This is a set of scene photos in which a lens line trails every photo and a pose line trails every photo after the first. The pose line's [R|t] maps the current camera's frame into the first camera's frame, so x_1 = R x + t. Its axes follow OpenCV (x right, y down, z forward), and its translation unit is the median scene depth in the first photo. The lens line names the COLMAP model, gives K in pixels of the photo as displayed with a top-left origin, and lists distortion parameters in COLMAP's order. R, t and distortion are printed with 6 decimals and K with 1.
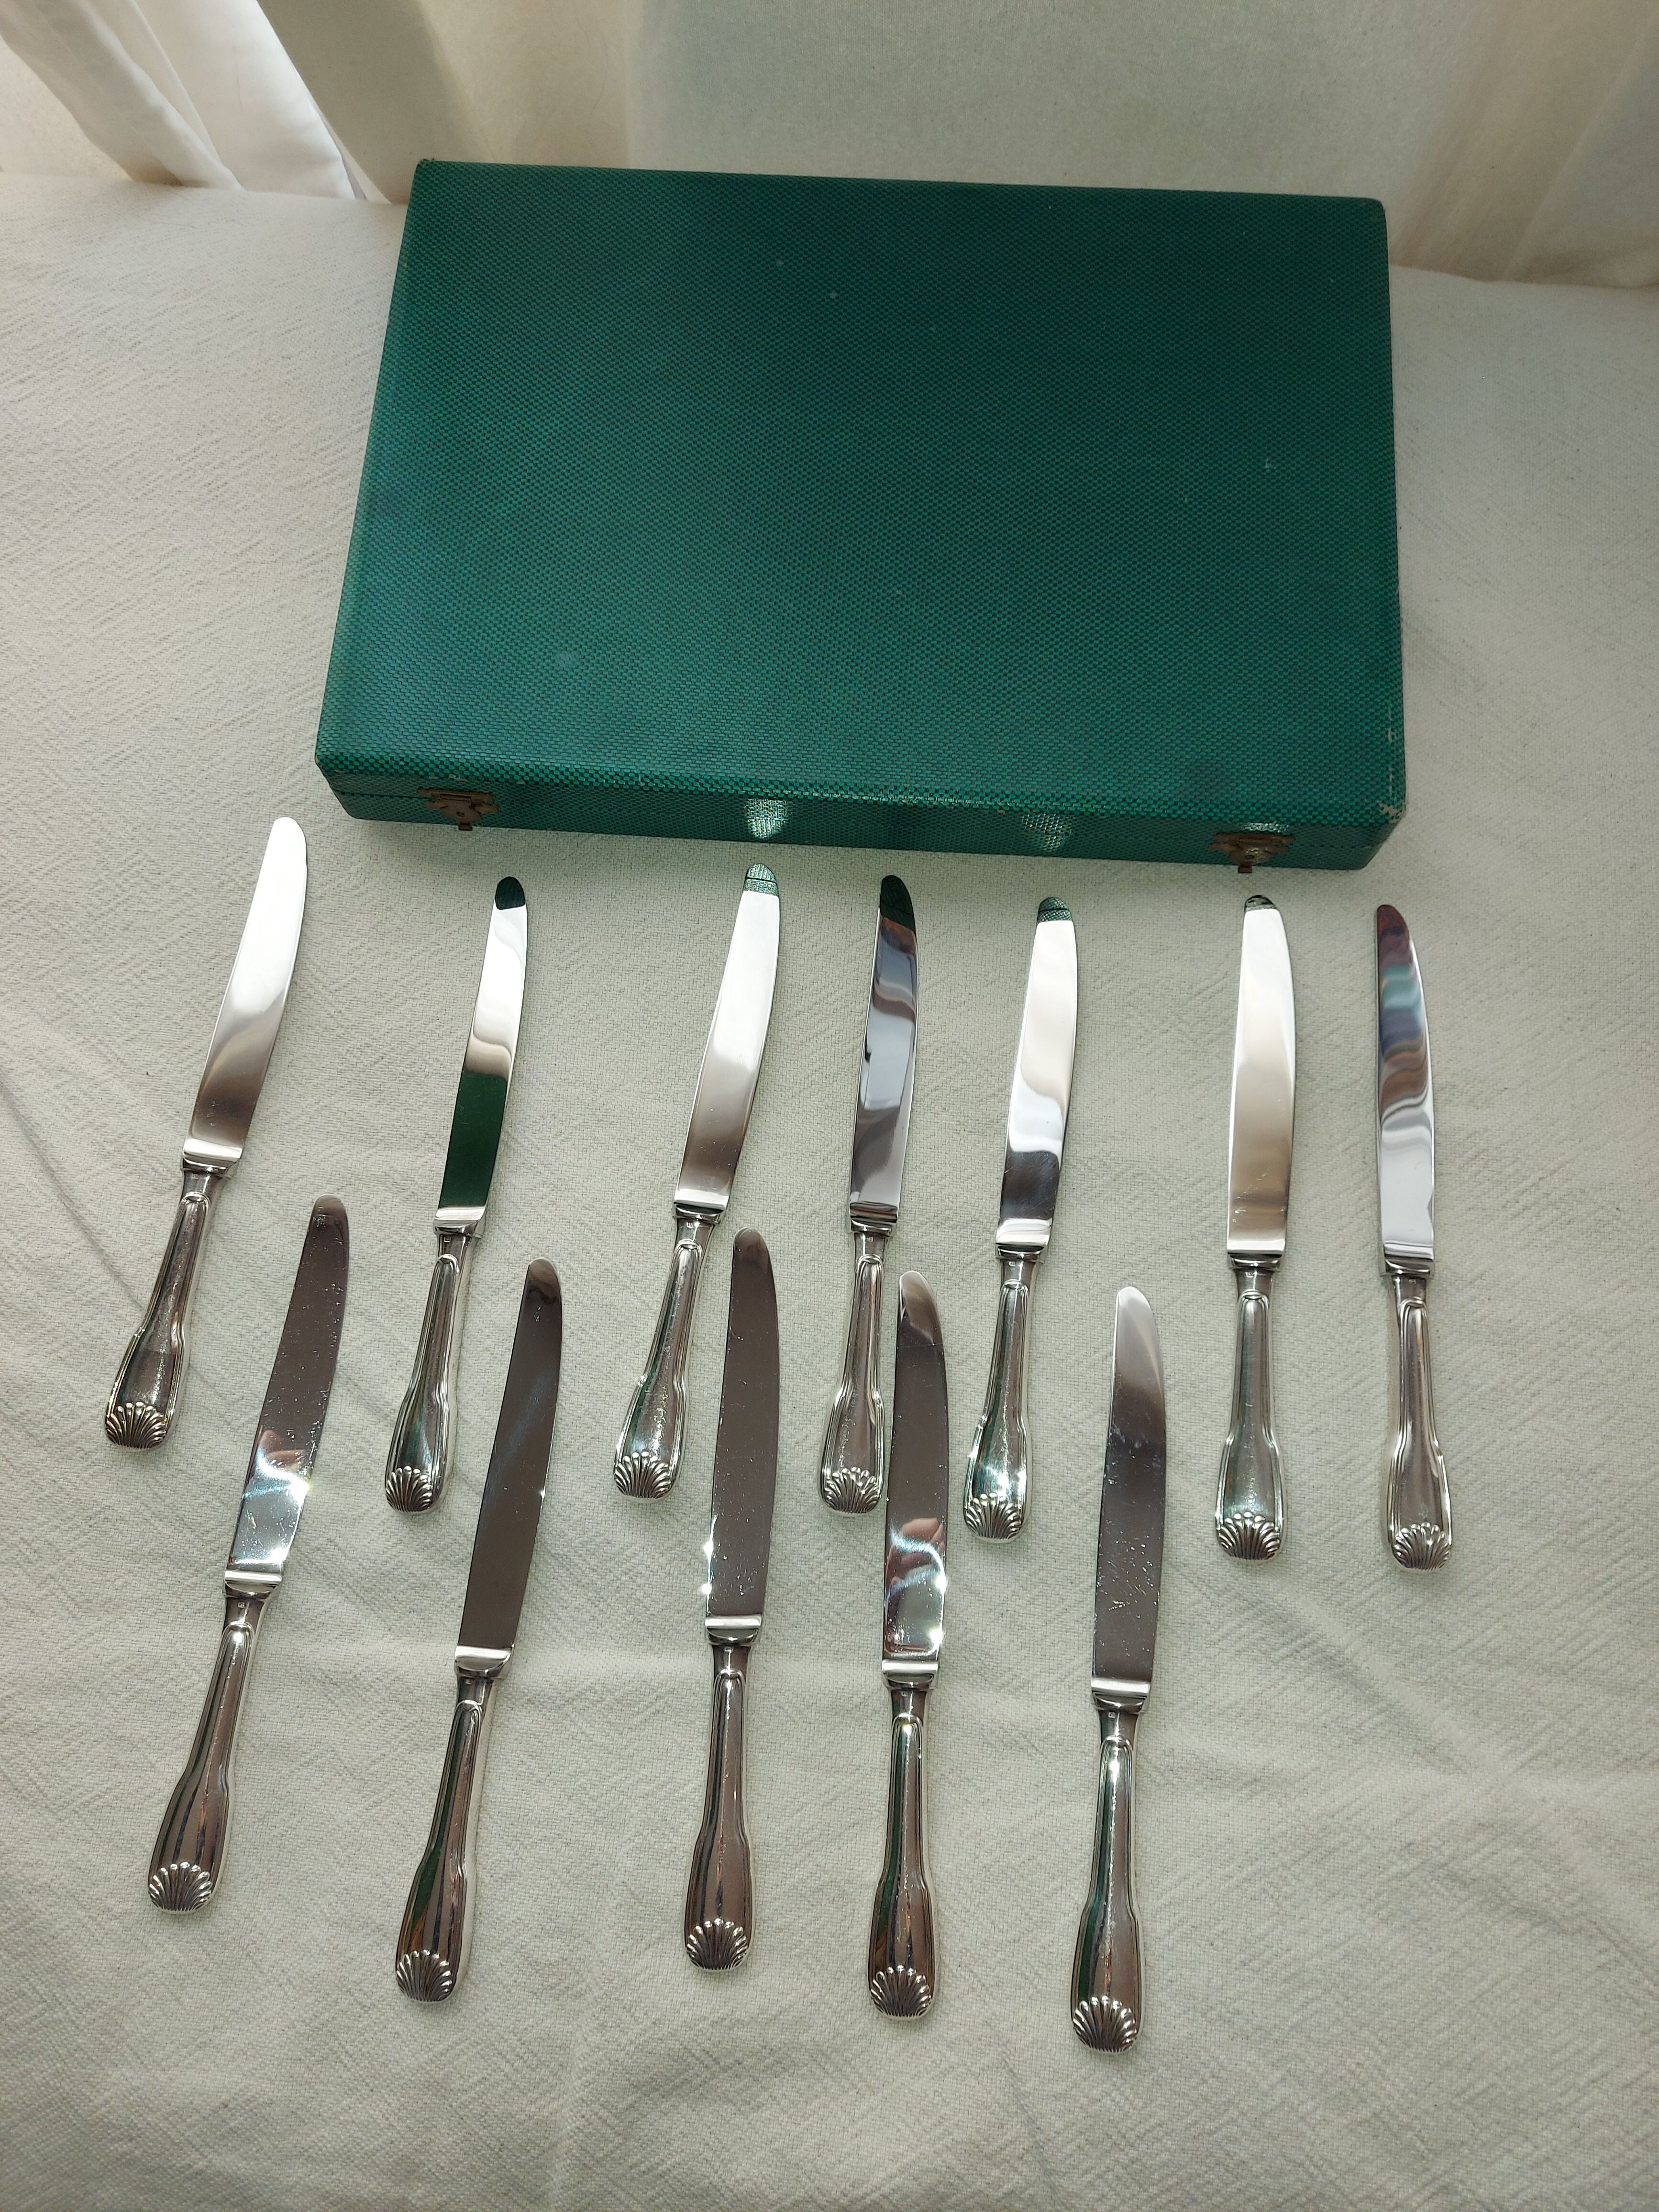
lens RADIAL K [[1599.0, 0, 819.5], [0, 1599.0, 1102.6], [0, 0, 1]] dist [0.048684, -0.062105]
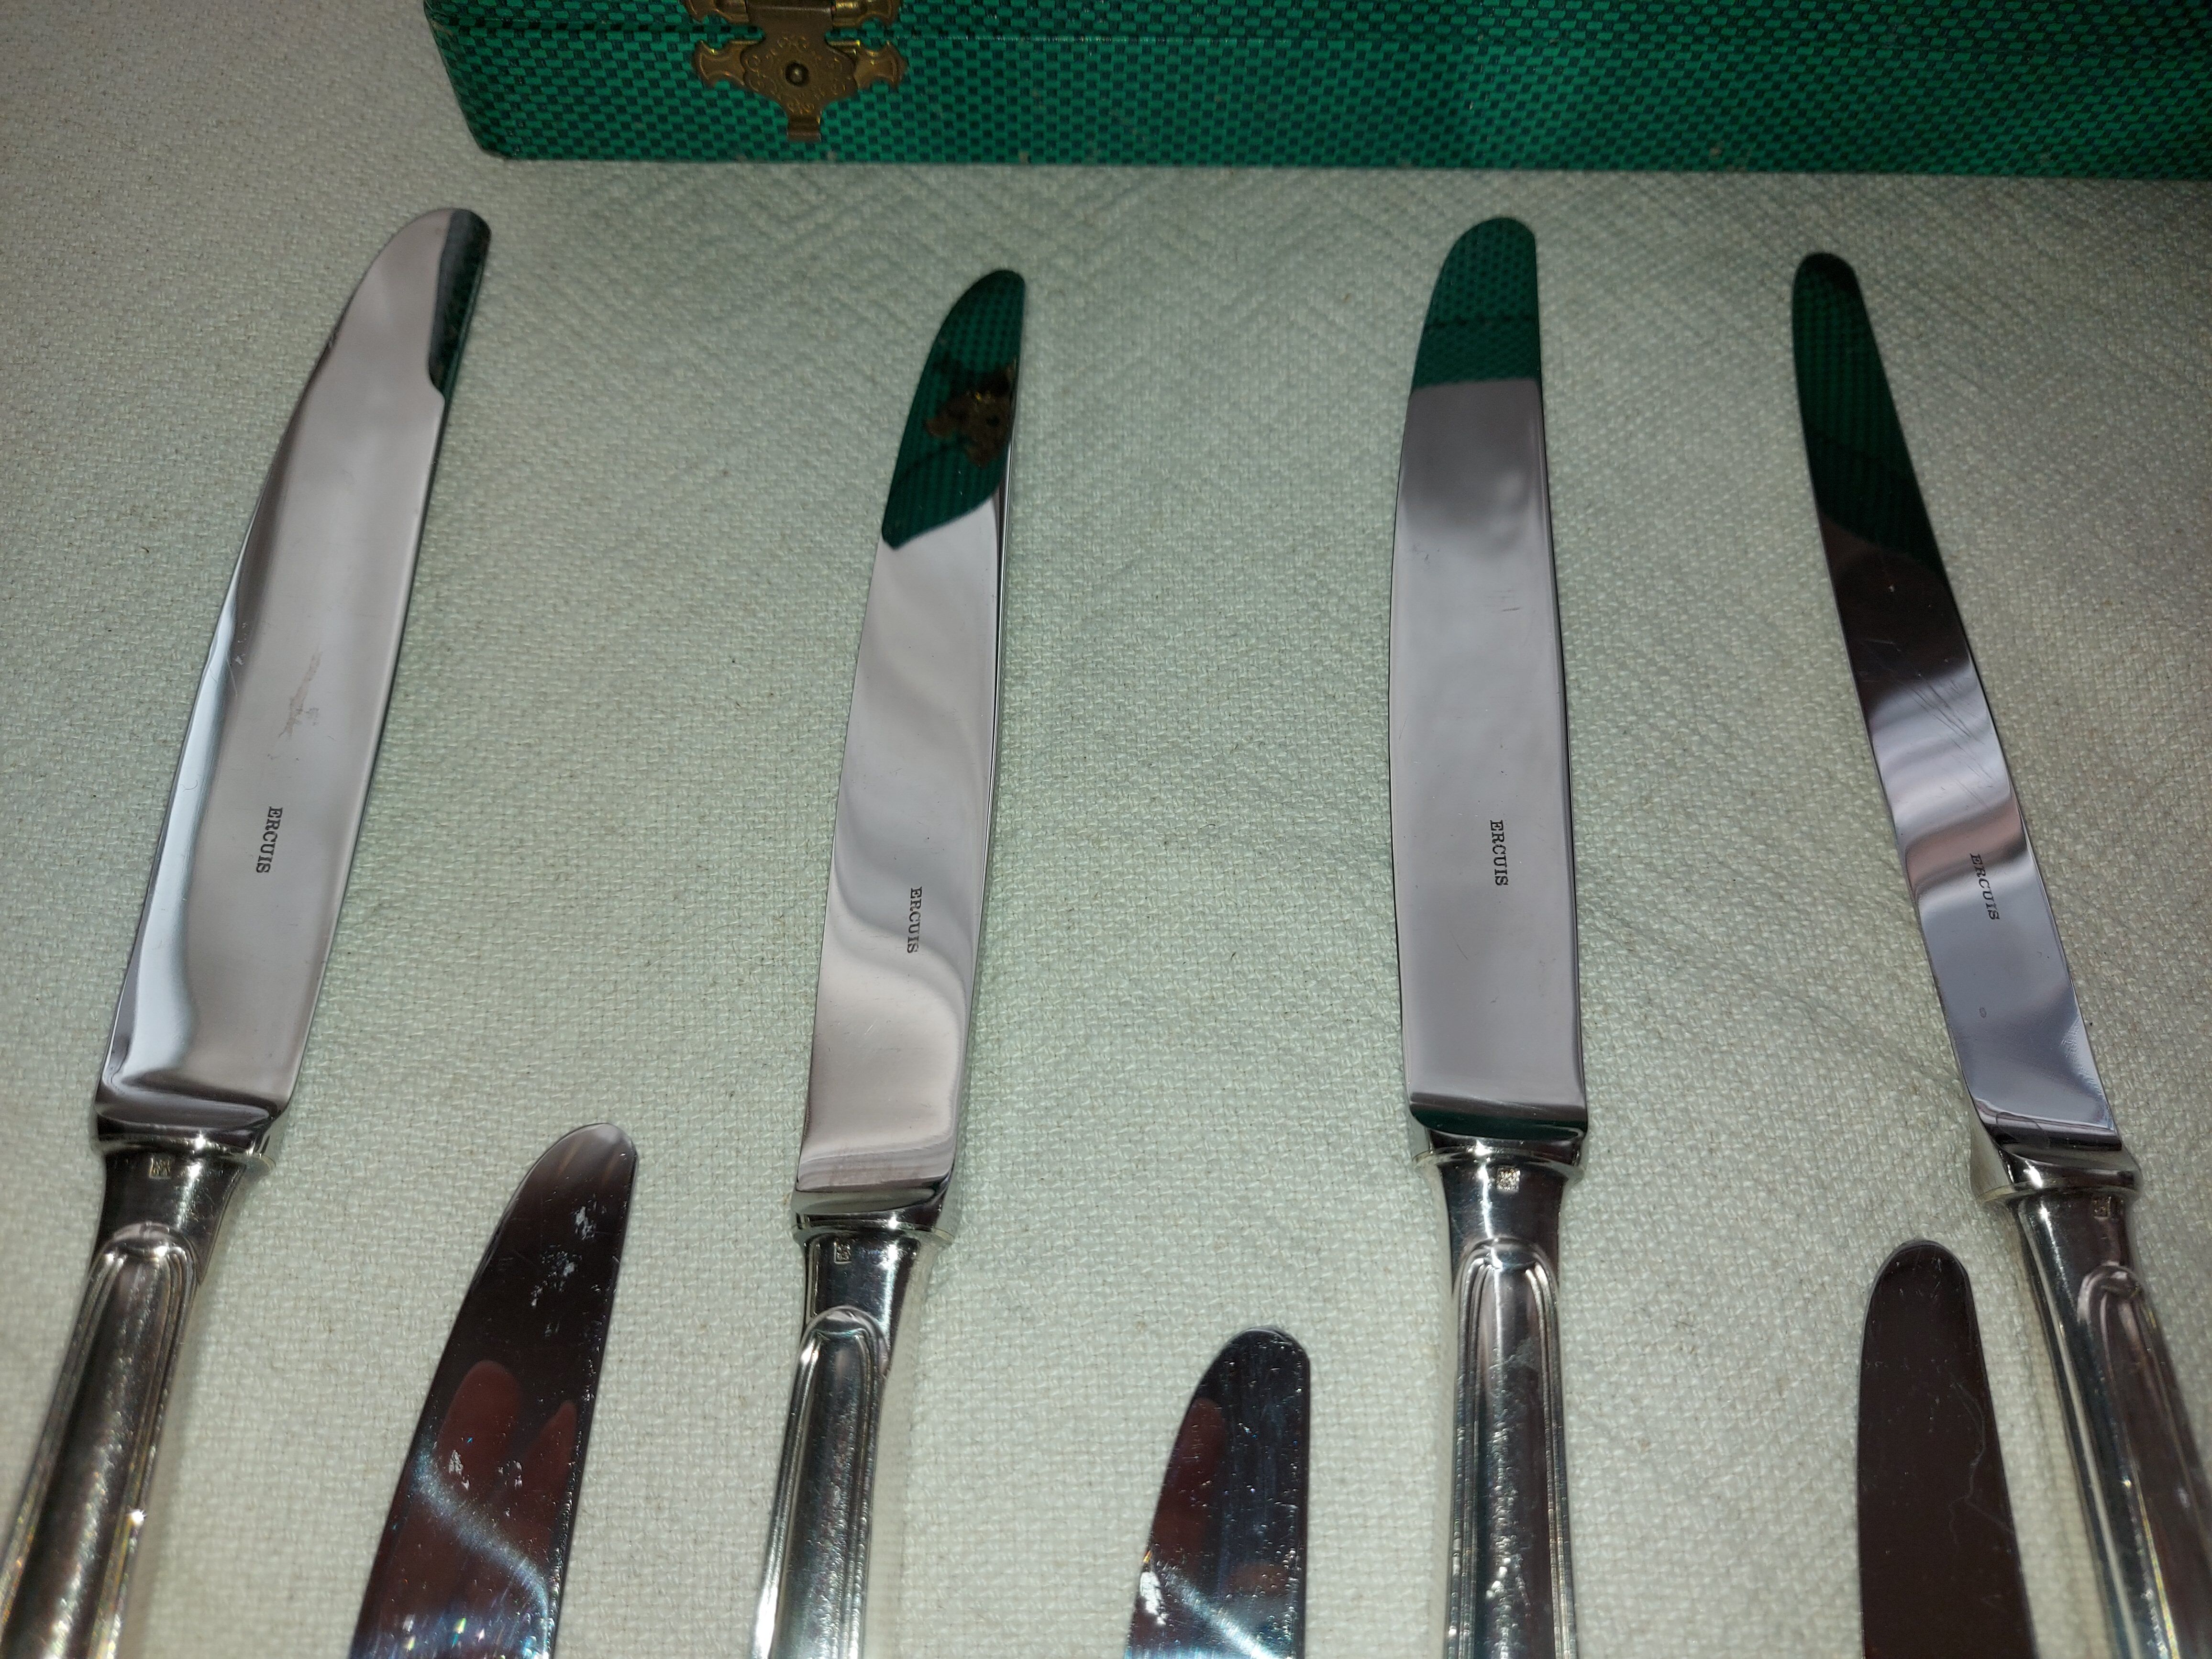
lens RADIAL K [[1599.0, 0, 1084.3], [0, 1599.0, 866.5], [0, 0, 1]] dist [0.048684, -0.062105]
pose [[0.996615, -0.047773, 0.066908, -0.207136], [0.057693, 0.986196, -0.155207, 0.056451], [-0.058570, 0.158542, 0.985614, 0.721300]]
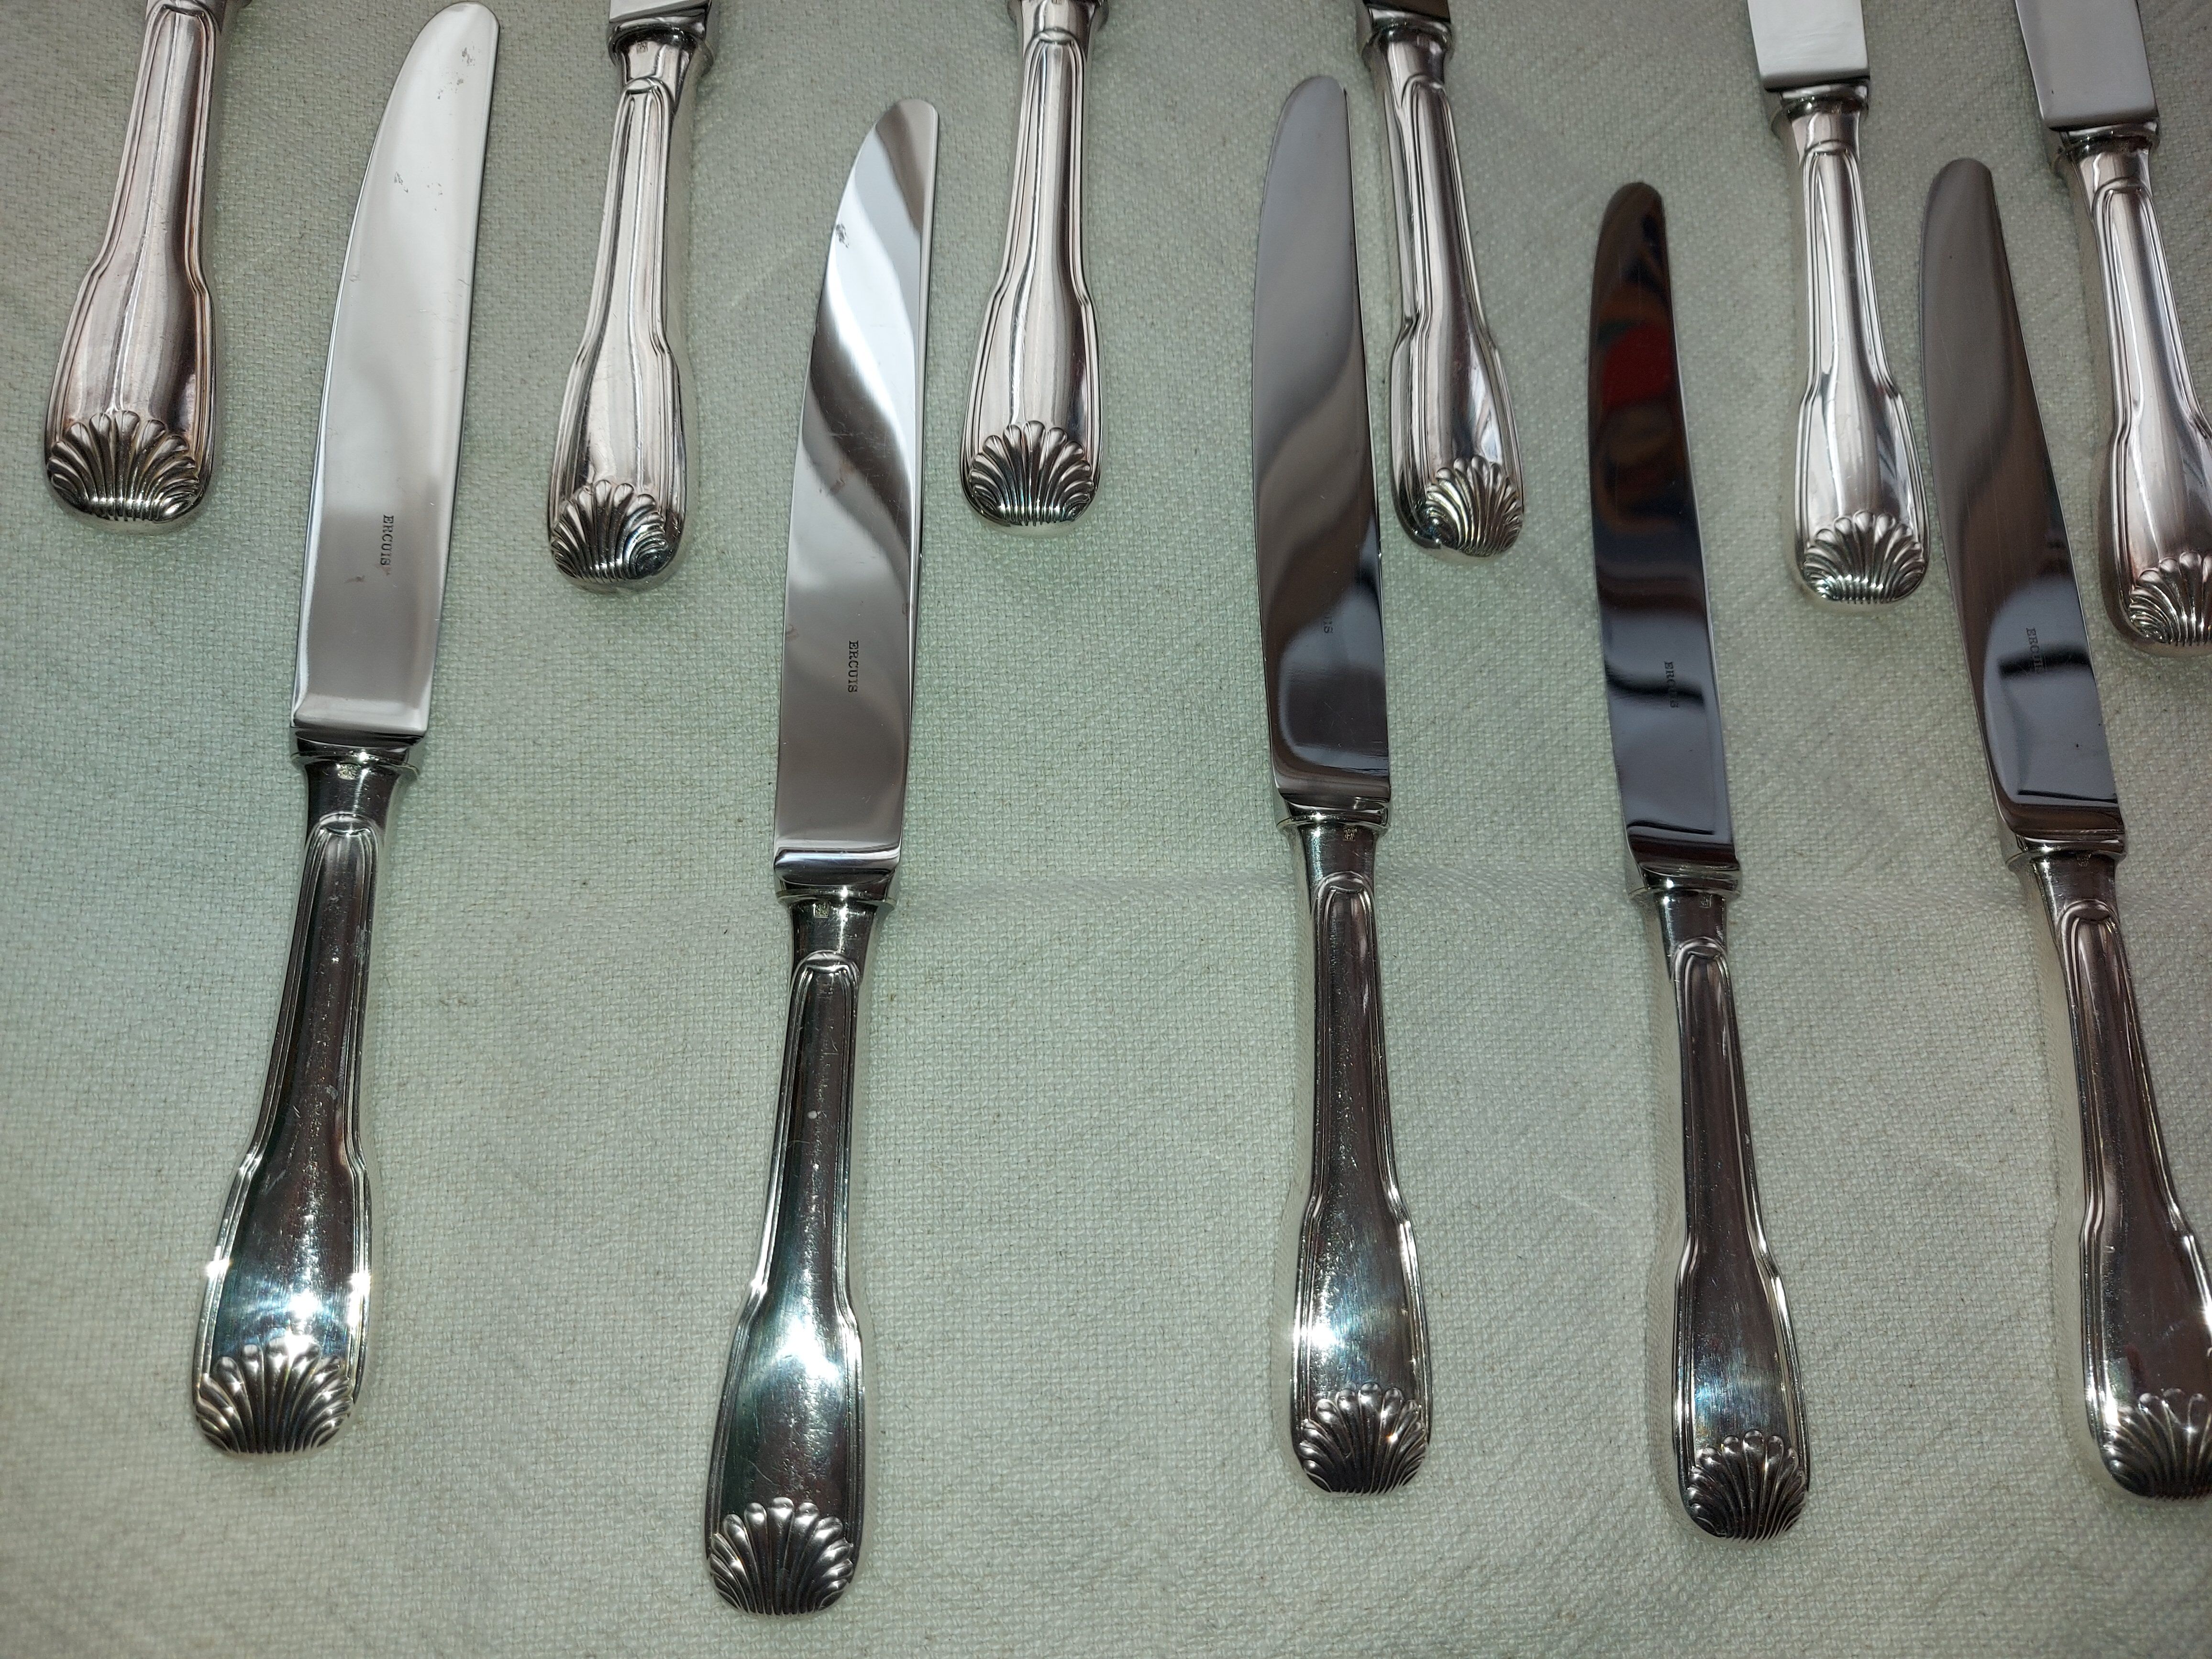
lens RADIAL K [[1599.0, 0, 1097.5], [0, 1599.0, 839.5], [0, 0, 1]] dist [0.048684, -0.062105]
pose [[0.981756, -0.085153, 0.170014, -0.203261], [0.080736, 0.996198, 0.032741, 0.315066], [-0.172155, -0.018418, 0.984898, 0.532449]]
